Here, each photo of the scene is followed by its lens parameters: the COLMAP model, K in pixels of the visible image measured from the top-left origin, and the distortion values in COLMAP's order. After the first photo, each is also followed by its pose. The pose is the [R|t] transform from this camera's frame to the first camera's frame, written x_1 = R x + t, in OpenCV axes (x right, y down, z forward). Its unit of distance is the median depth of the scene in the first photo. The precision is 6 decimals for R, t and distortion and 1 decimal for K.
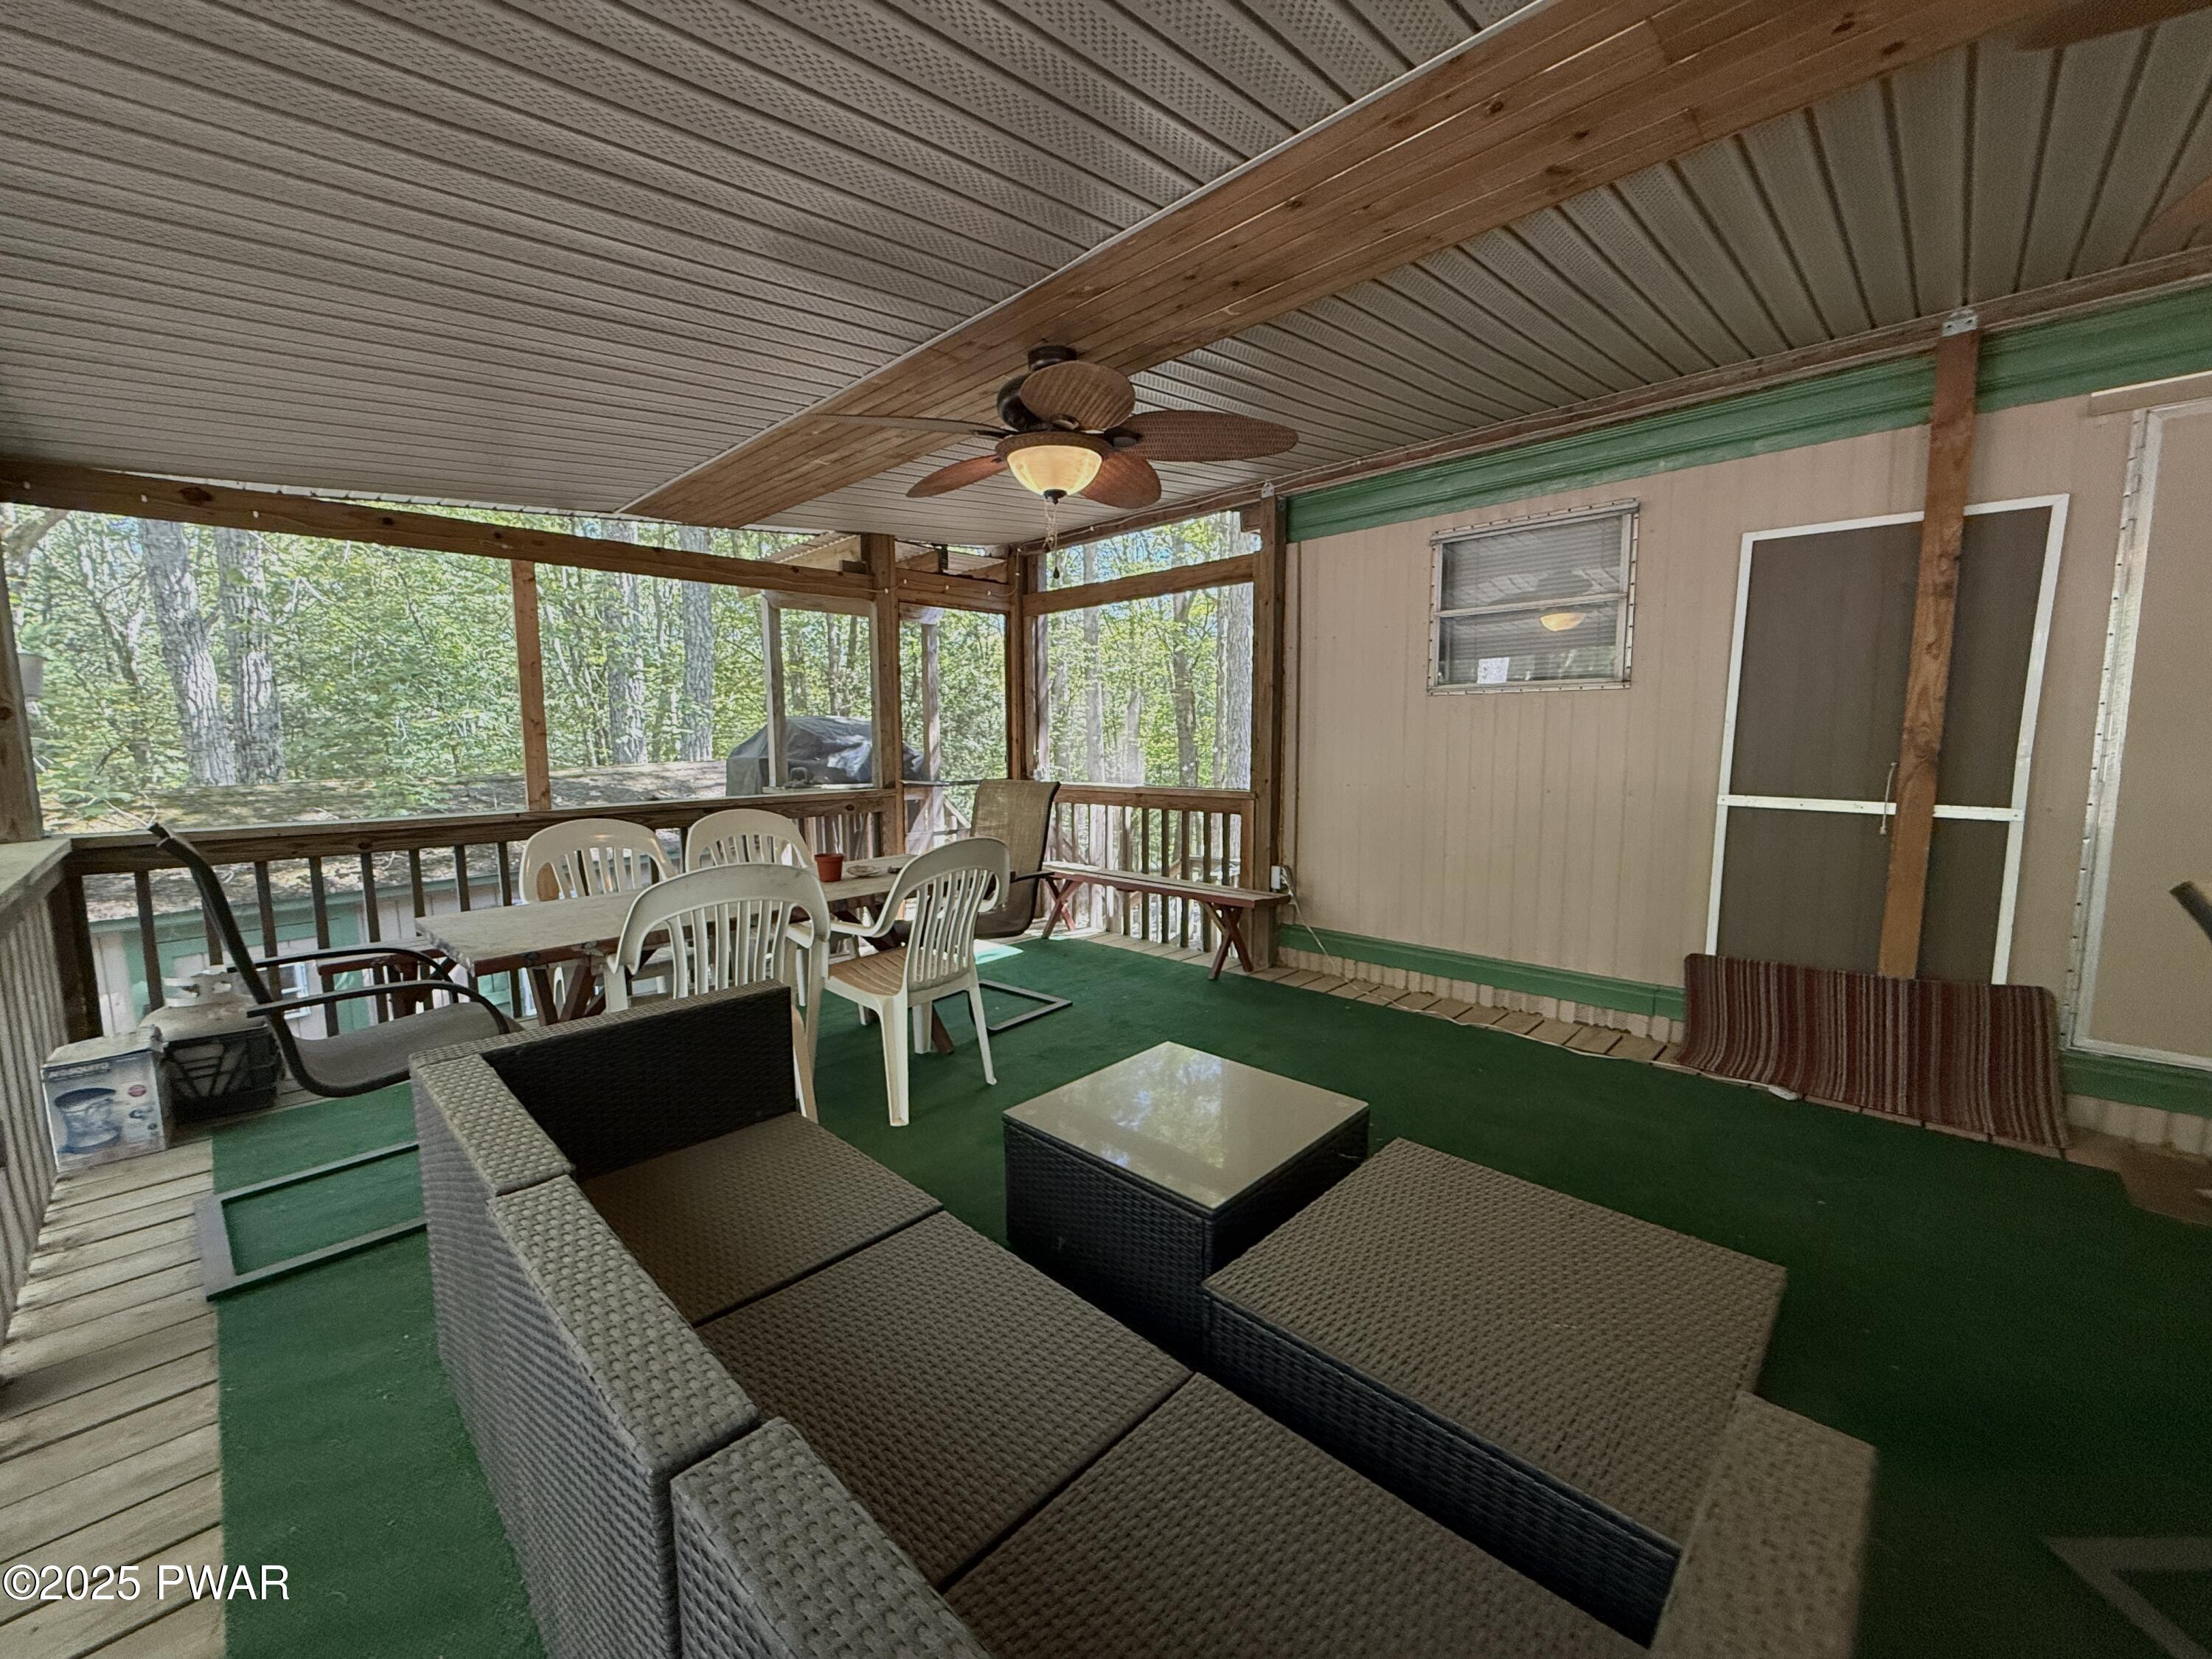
lens RADIAL K [[877.3, 0, 1103.2], [0, 877.3, 828.2], [0, 0, 1]] dist [-0.001921, 0.000322]
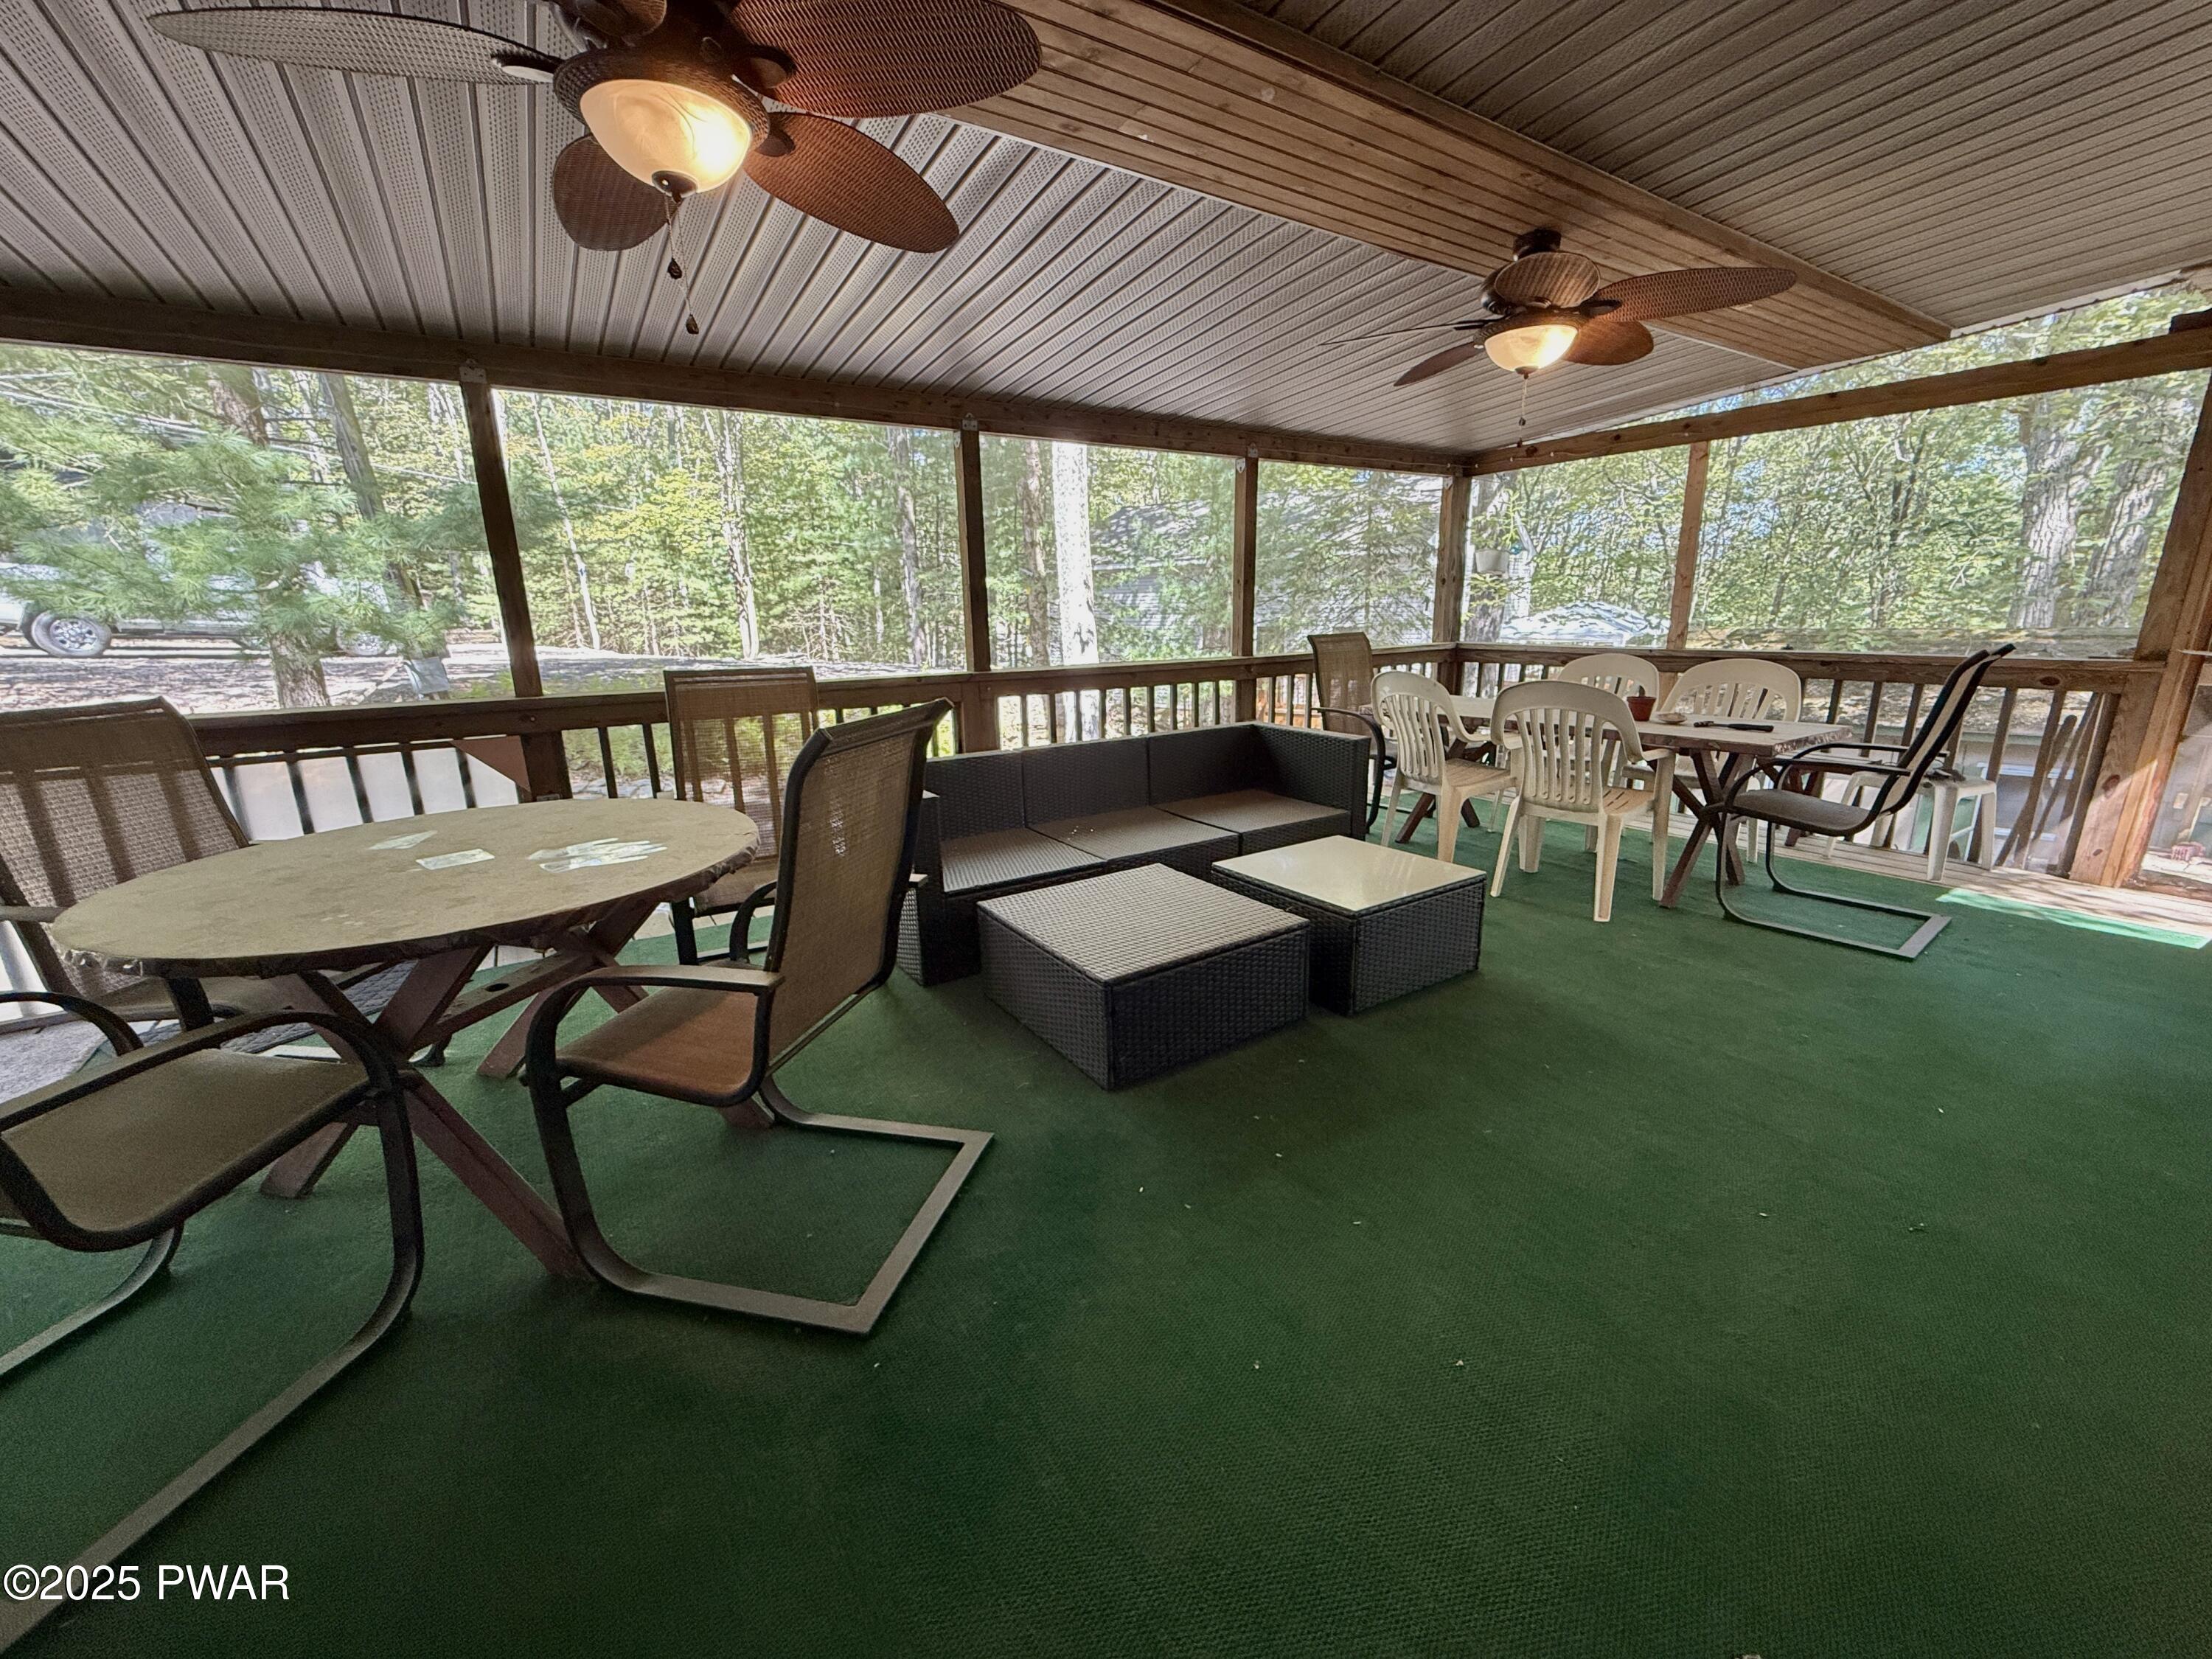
lens RADIAL K [[877.3, 0, 1102.8], [0, 877.3, 834.7], [0, 0, 1]] dist [-0.001921, 0.000322]
pose [[-0.222553, 0.258537, -0.940015, 0.729097], [-0.088869, 0.954803, 0.283644, -0.045529], [0.970862, 0.146664, -0.189519, 0.435613]]
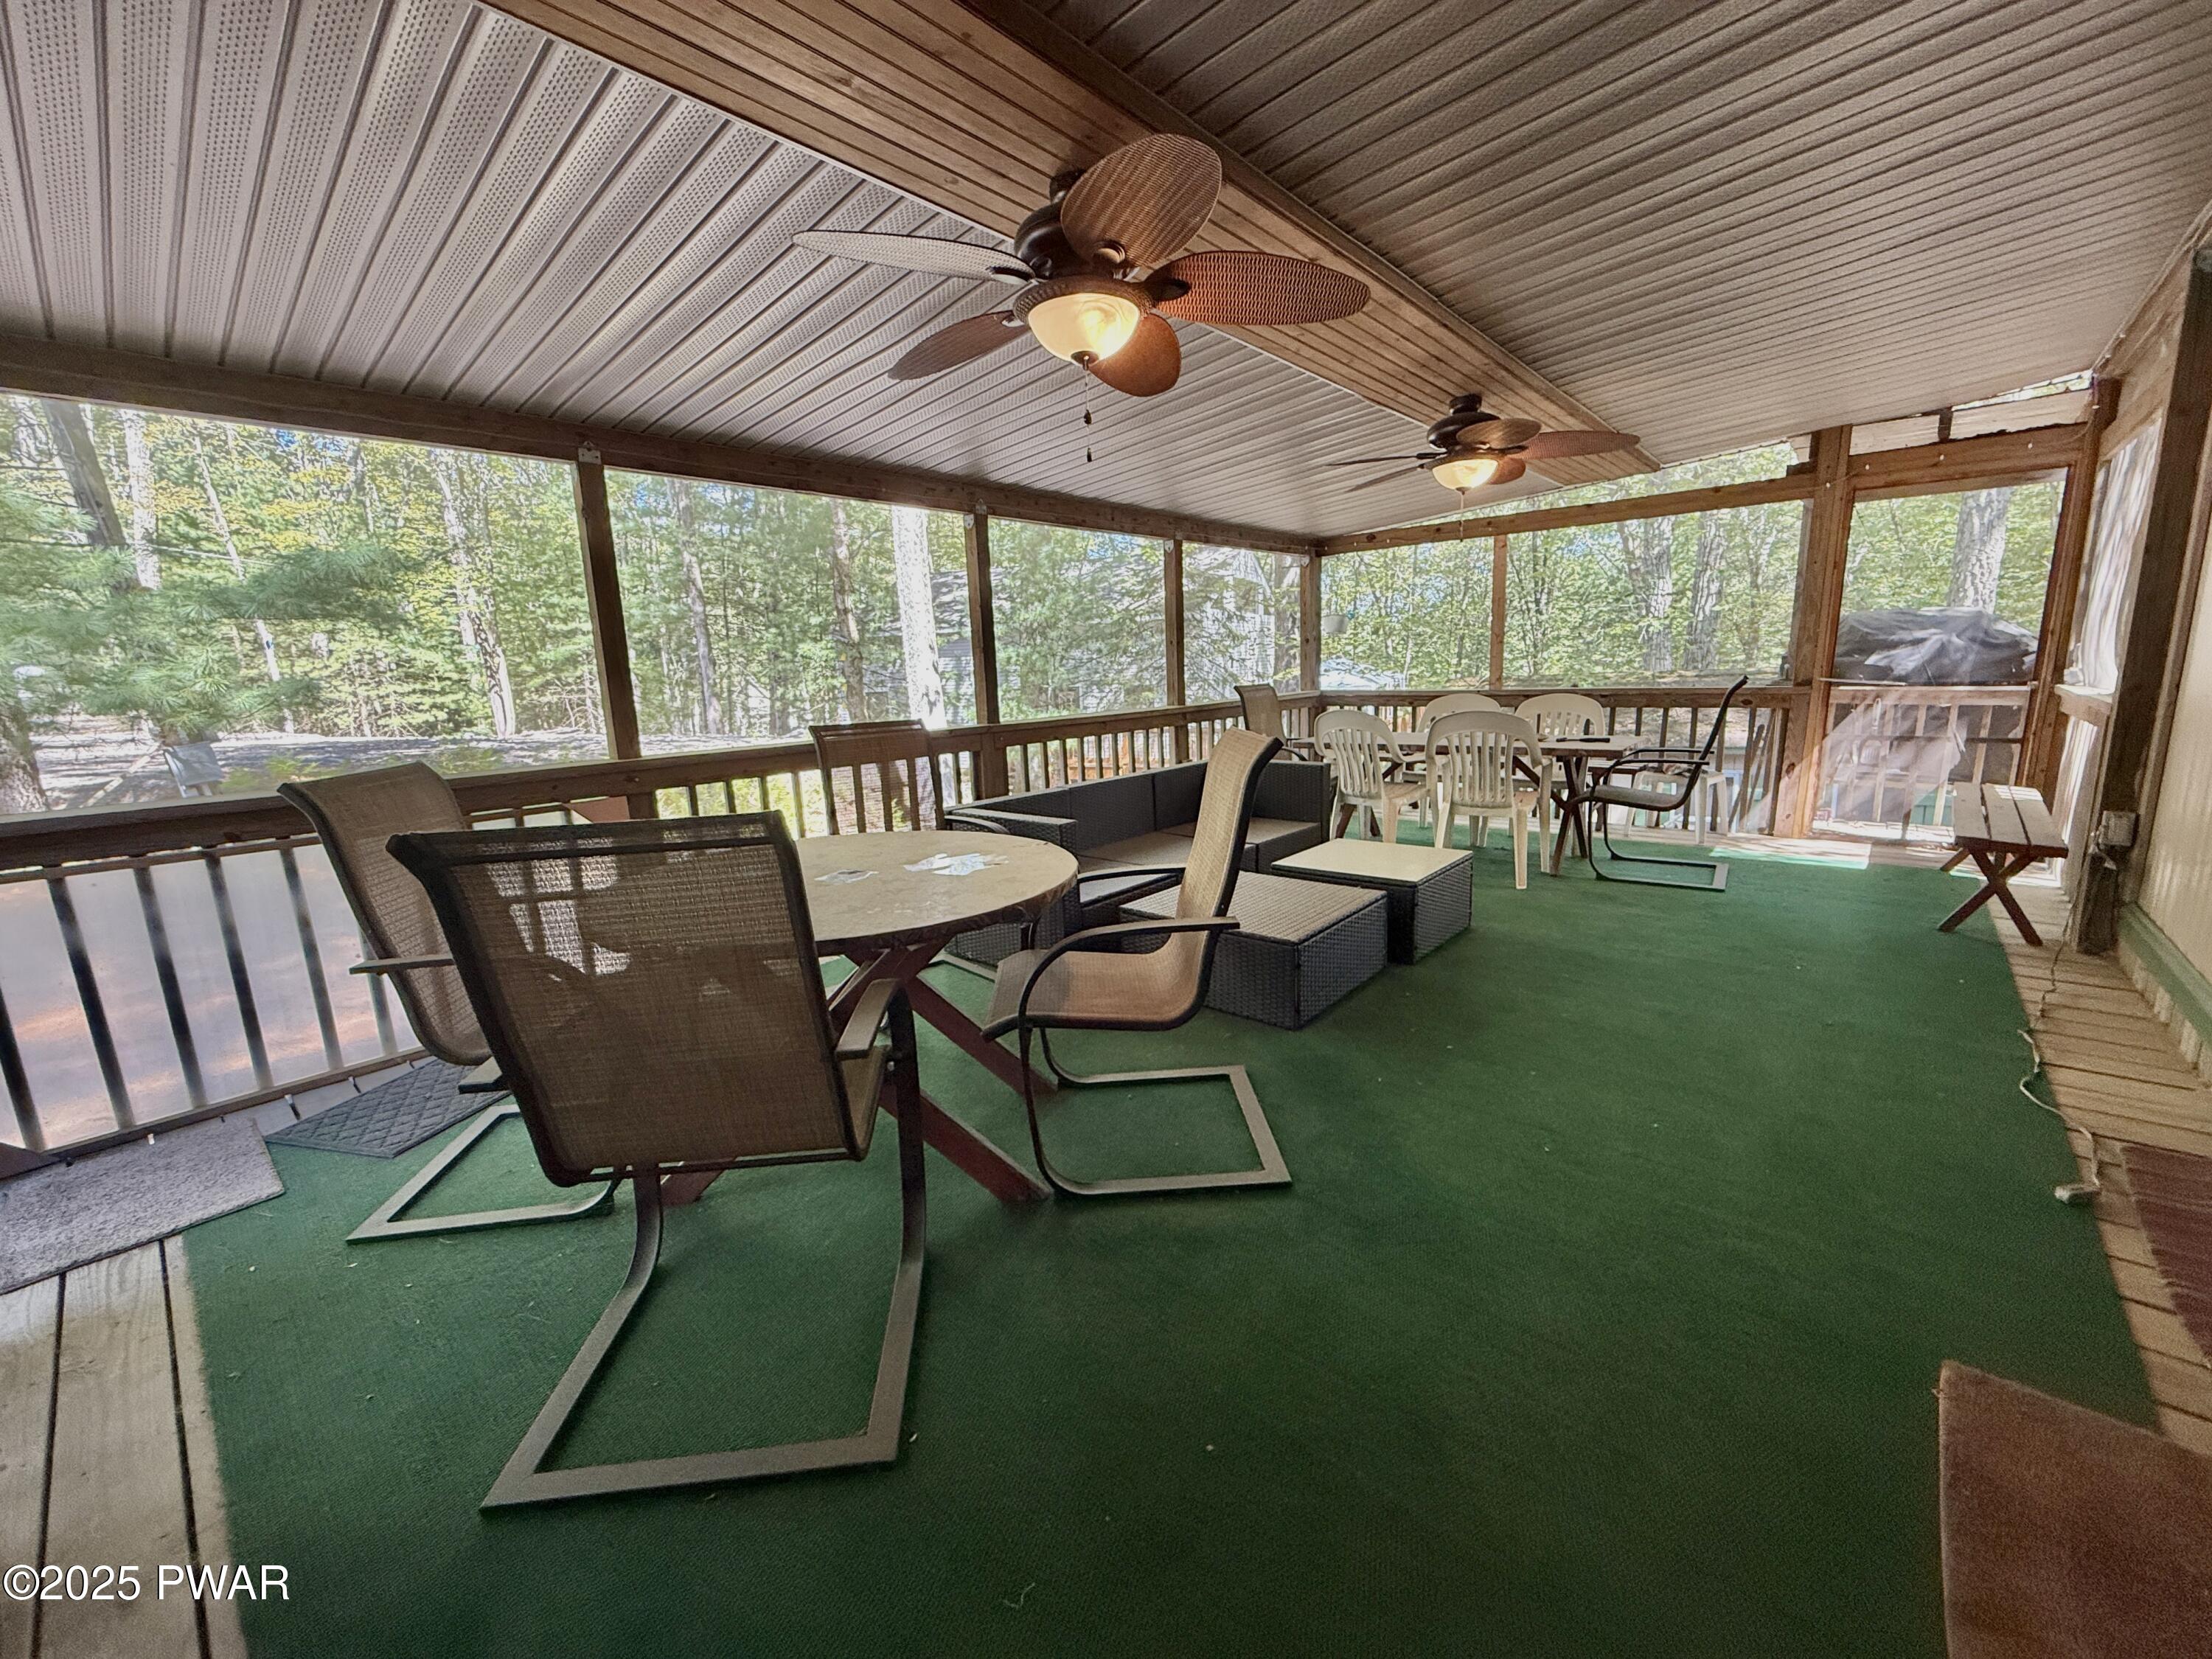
lens RADIAL K [[877.3, 0, 1102.8], [0, 877.3, 835.4], [0, 0, 1]] dist [-0.001921, 0.000322]
pose [[0.051118, 0.199455, -0.978573, 0.895672], [-0.075012, 0.977853, 0.195390, -0.017417], [0.995872, 0.063417, 0.064947, 0.163185]]
